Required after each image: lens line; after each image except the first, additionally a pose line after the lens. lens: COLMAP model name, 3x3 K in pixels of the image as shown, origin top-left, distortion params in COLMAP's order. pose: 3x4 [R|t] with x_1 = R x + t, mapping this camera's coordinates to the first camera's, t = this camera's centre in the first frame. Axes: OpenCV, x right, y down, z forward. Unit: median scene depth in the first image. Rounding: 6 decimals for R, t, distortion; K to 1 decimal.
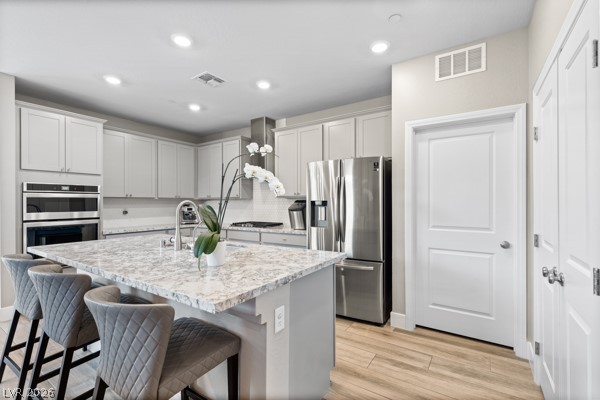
lens RADIAL K [[272.8, 0, 301.5], [0, 272.8, 202.3], [0, 0, 1]] dist [0.016573, 0.000233]
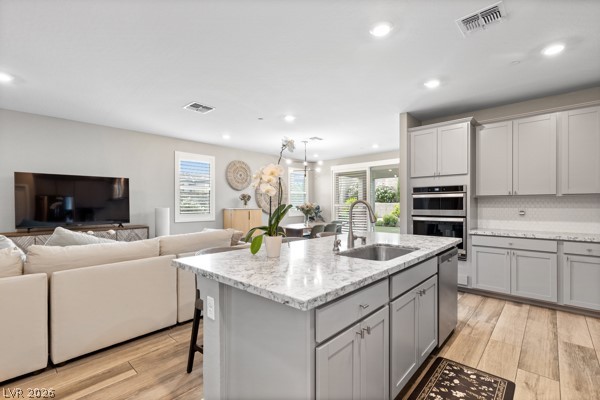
lens RADIAL K [[272.8, 0, 301.5], [0, 272.8, 202.3], [0, 0, 1]] dist [0.016573, 0.000233]
pose [[-0.151138, -0.002241, -0.988510, 0.380357], [0.006324, 0.999975, -0.003234, 0.003335], [0.988492, -0.006740, -0.151120, 0.613371]]
